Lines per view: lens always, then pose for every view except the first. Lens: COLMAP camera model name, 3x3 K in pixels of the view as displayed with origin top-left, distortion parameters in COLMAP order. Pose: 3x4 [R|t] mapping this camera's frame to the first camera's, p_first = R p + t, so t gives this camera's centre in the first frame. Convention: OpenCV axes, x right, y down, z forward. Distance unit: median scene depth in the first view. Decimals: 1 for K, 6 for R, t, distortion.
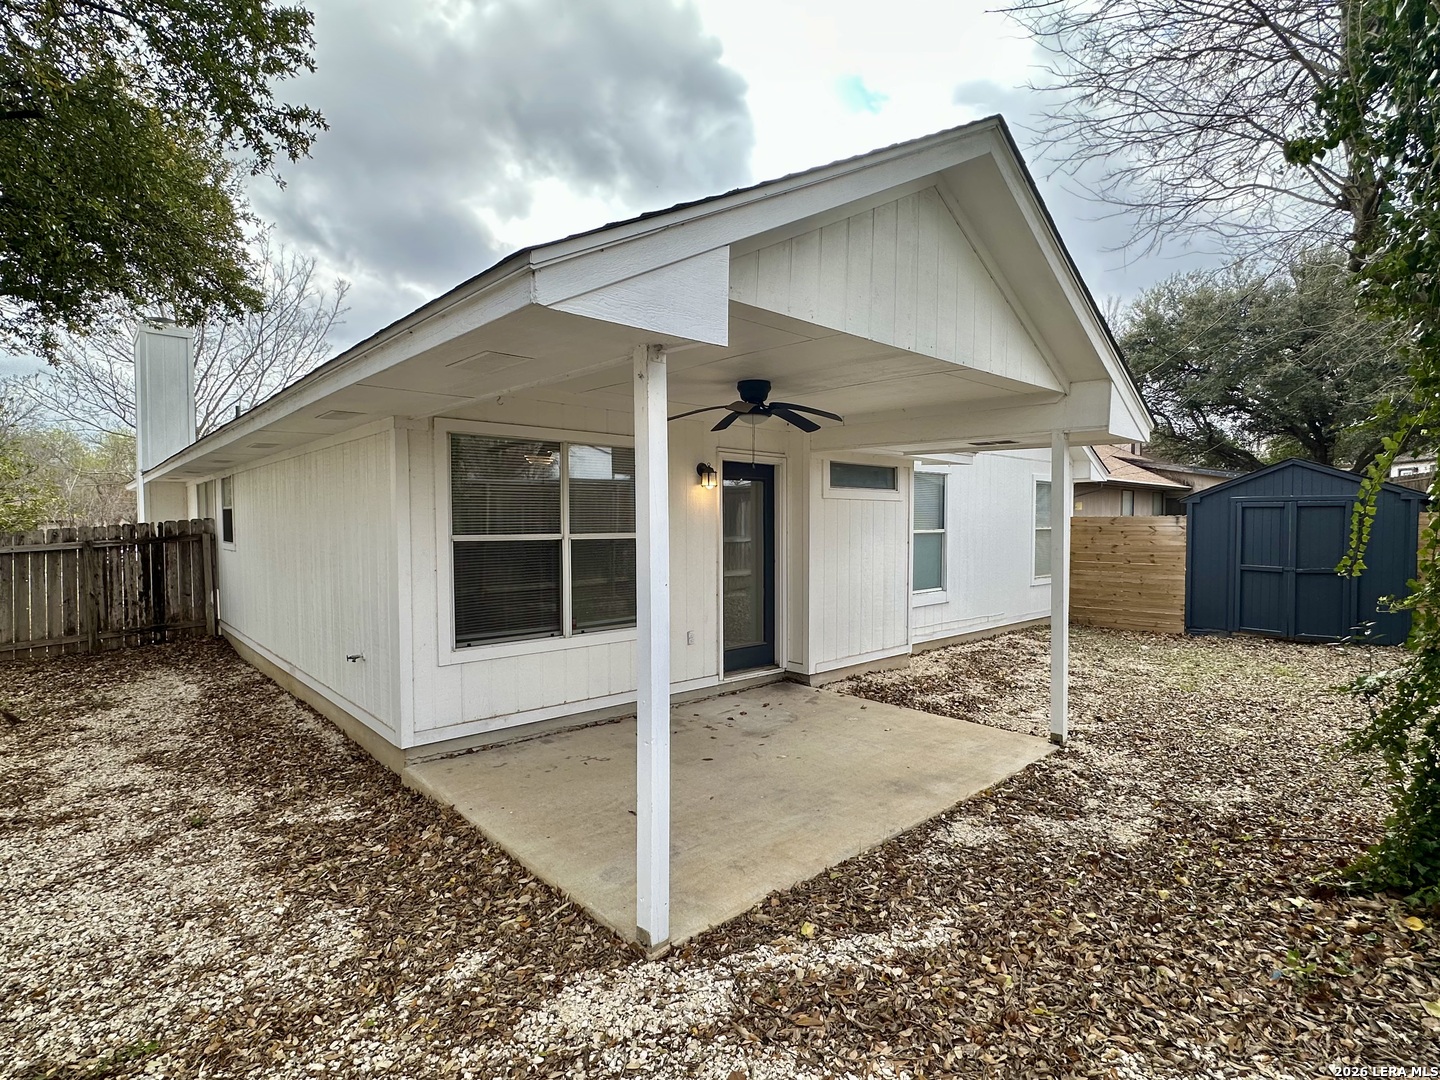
lens RADIAL K [[720.9, 0, 720.0], [0, 720.9, 540.0], [0, 0, 1]] dist [-0.001553, 0.000355]
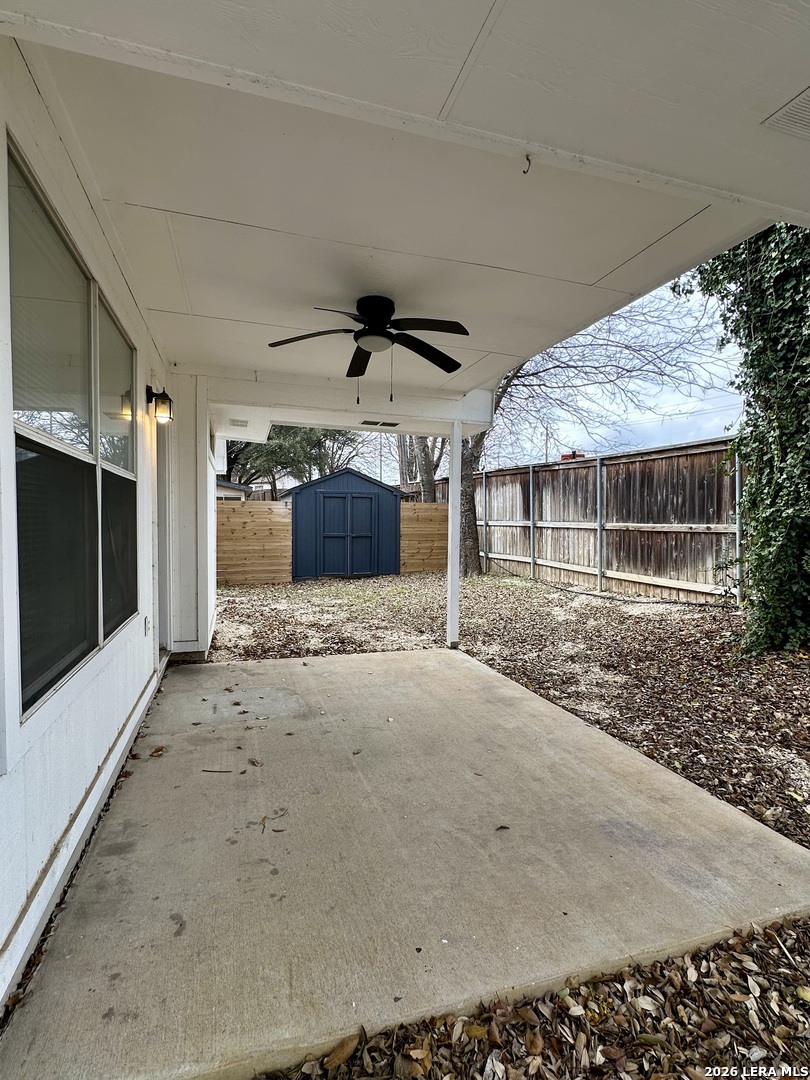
lens RADIAL K [[540.7, 0, 405.0], [0, 540.7, 540.0], [0, 0, 1]] dist [-0.001553, 0.000355]
pose [[0.425327, -0.026000, 0.904666, -0.505918], [0.017730, 0.999635, 0.020394, 0.053363], [-0.904866, 0.007365, 0.425633, 0.654501]]
